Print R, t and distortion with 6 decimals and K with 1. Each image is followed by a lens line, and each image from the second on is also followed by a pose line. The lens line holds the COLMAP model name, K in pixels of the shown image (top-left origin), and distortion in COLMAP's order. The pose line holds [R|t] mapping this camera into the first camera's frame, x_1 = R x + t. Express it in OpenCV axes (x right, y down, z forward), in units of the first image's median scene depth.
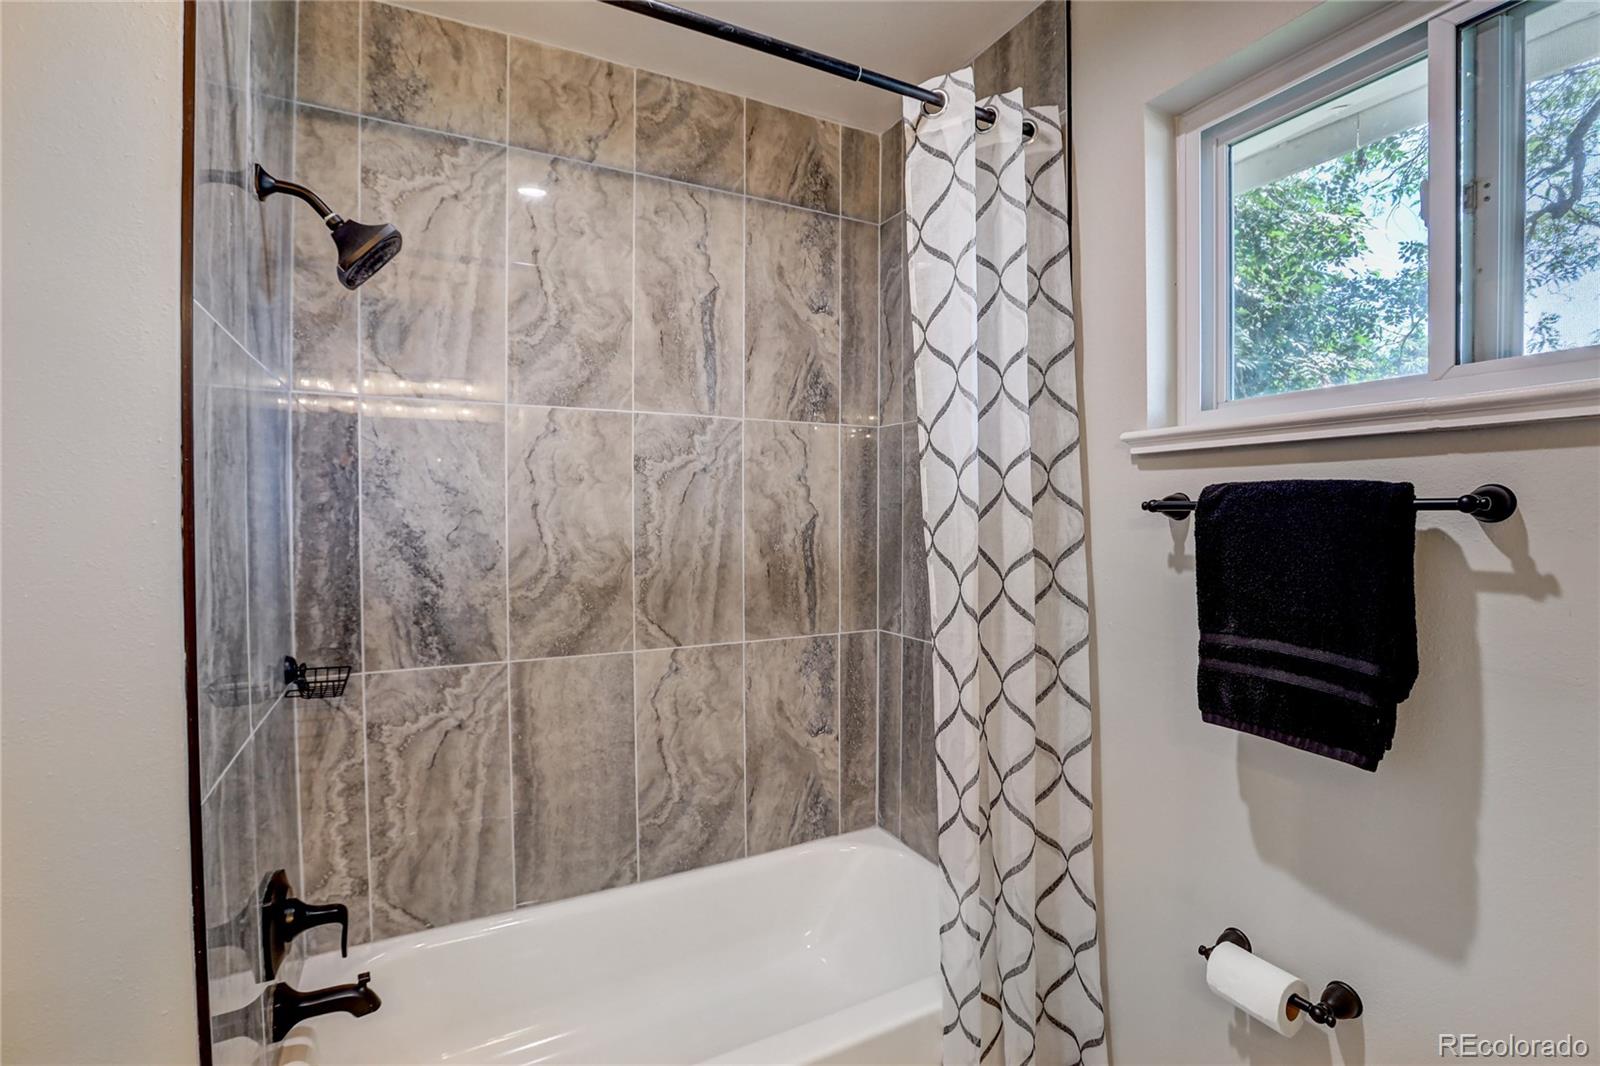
lens RADIAL K [[744.3, 0, 800.9], [0, 744.3, 530.0], [0, 0, 1]] dist [-0.031746, 0.002740]
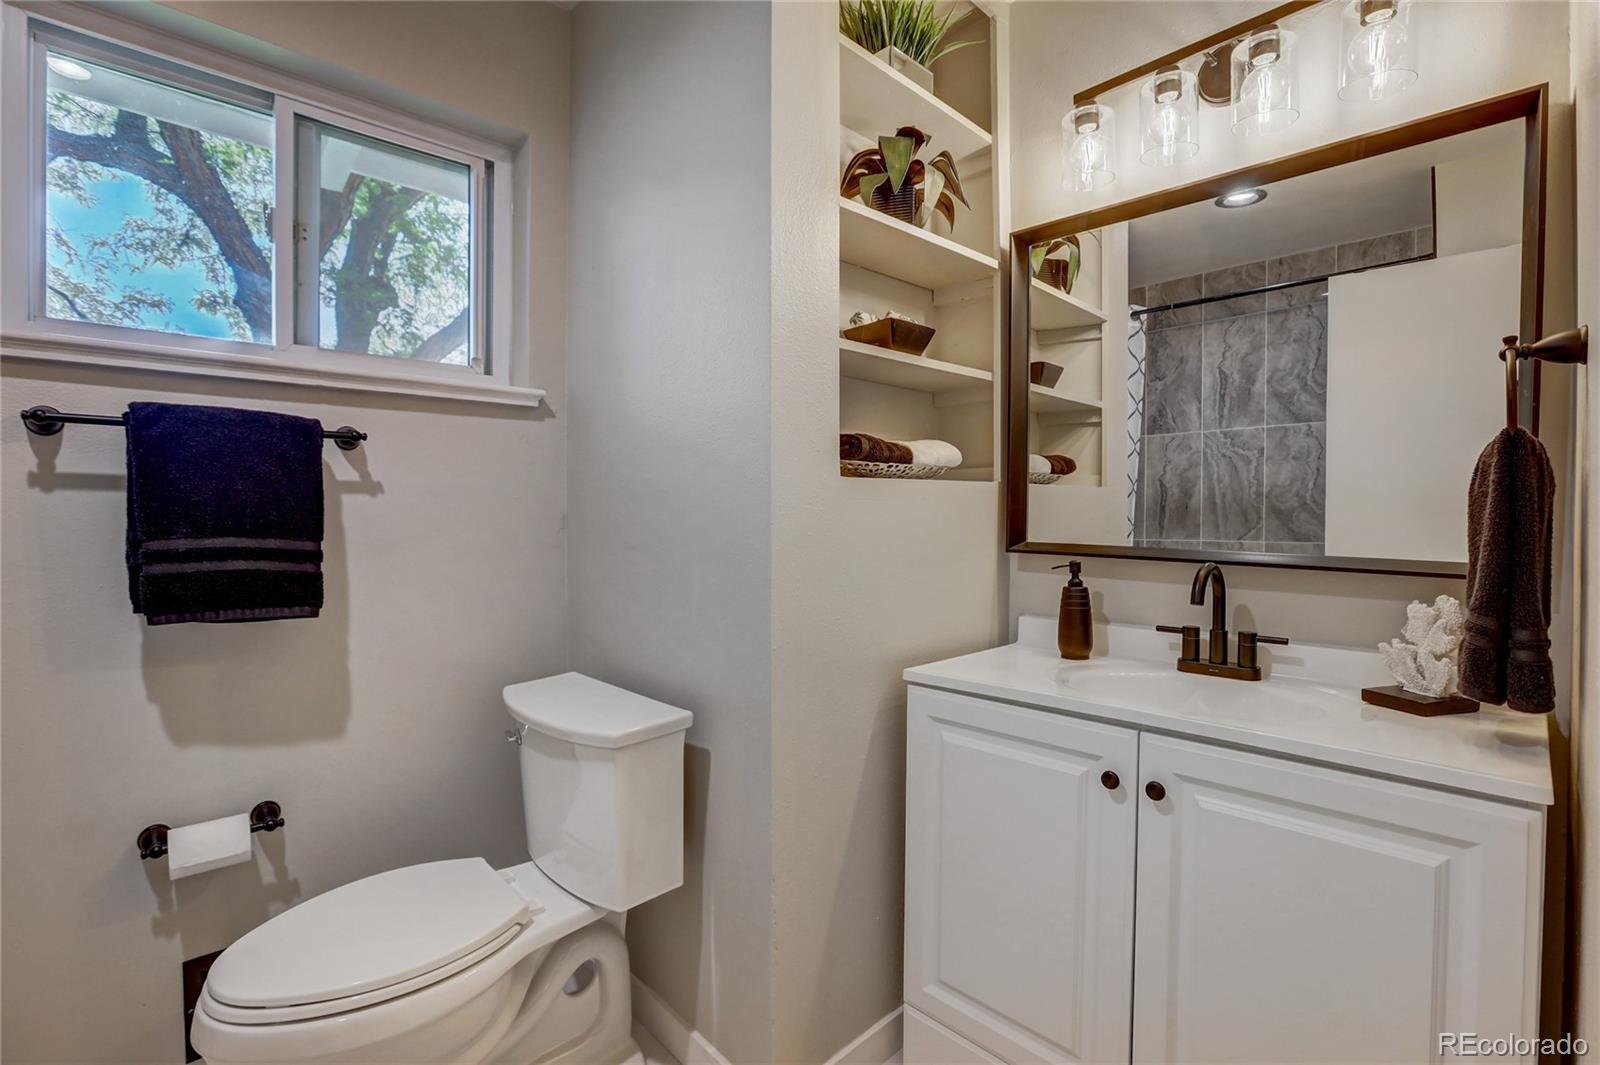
lens RADIAL K [[744.3, 0, 798.3], [0, 744.3, 527.3], [0, 0, 1]] dist [-0.031746, 0.002740]
pose [[-0.297762, -0.009101, 0.954597, -0.874494], [0.025976, 0.999507, 0.017631, 0.152888], [-0.954287, 0.030047, -0.297379, 0.519304]]
